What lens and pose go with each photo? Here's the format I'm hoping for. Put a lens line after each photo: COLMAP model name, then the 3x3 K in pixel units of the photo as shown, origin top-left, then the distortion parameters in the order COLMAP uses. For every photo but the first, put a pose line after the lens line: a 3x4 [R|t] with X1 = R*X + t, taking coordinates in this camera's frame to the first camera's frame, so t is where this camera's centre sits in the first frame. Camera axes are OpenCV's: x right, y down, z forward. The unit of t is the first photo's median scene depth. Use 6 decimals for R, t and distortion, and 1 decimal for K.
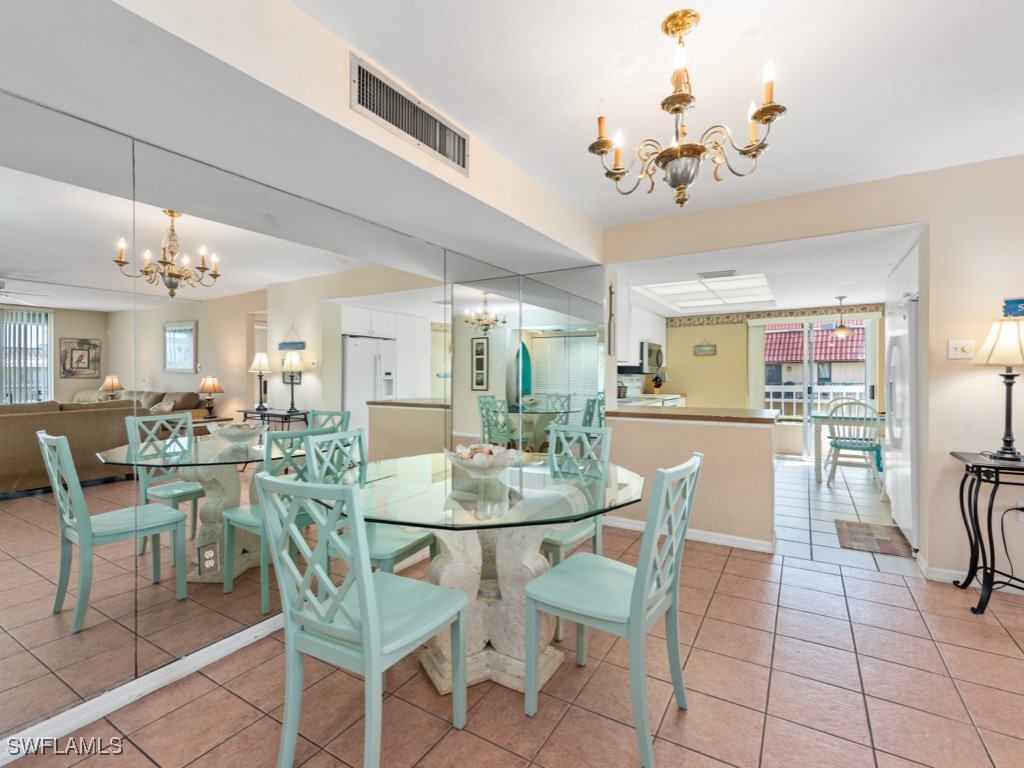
lens RADIAL K [[468.8, 0, 512.0], [0, 468.8, 384.0], [0, 0, 1]] dist [0.000839, -0.000112]
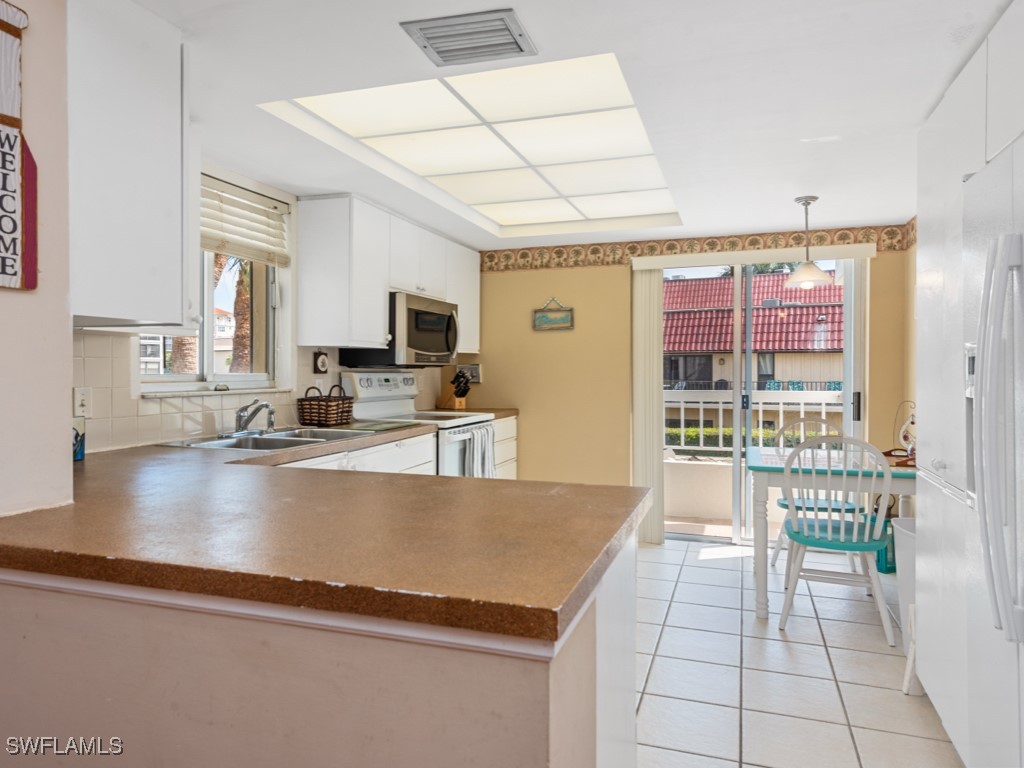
lens RADIAL K [[669.0, 0, 512.0], [0, 669.0, 384.0], [0, 0, 1]] dist [0.002265, -0.000161]
pose [[0.974508, -0.000403, 0.224351, 0.224156], [-0.000374, 0.999994, 0.003419, -0.007449], [-0.224351, -0.003415, 0.974502, 0.348226]]
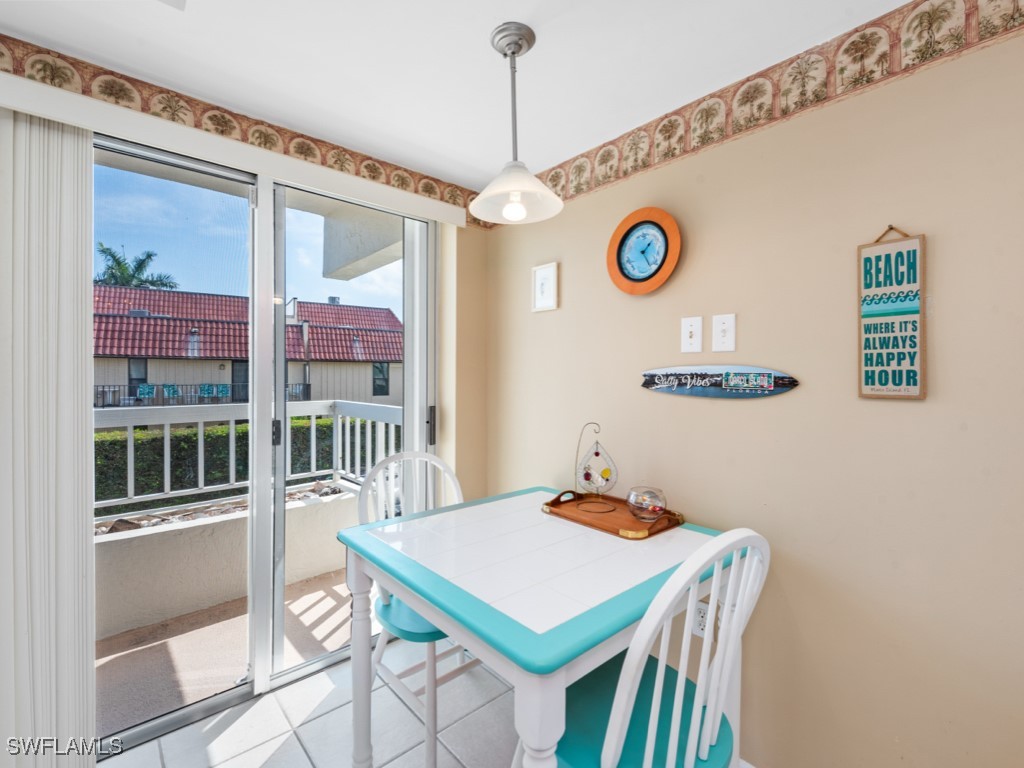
lens RADIAL K [[465.1, 0, 512.0], [0, 465.1, 384.0], [0, 0, 1]] dist [-0.002043, -0.000447]
pose [[0.277524, -0.011909, 0.960645, 0.384879], [0.010753, 0.999899, 0.009289, -0.016357], [-0.960658, 0.007751, 0.277624, 0.750562]]
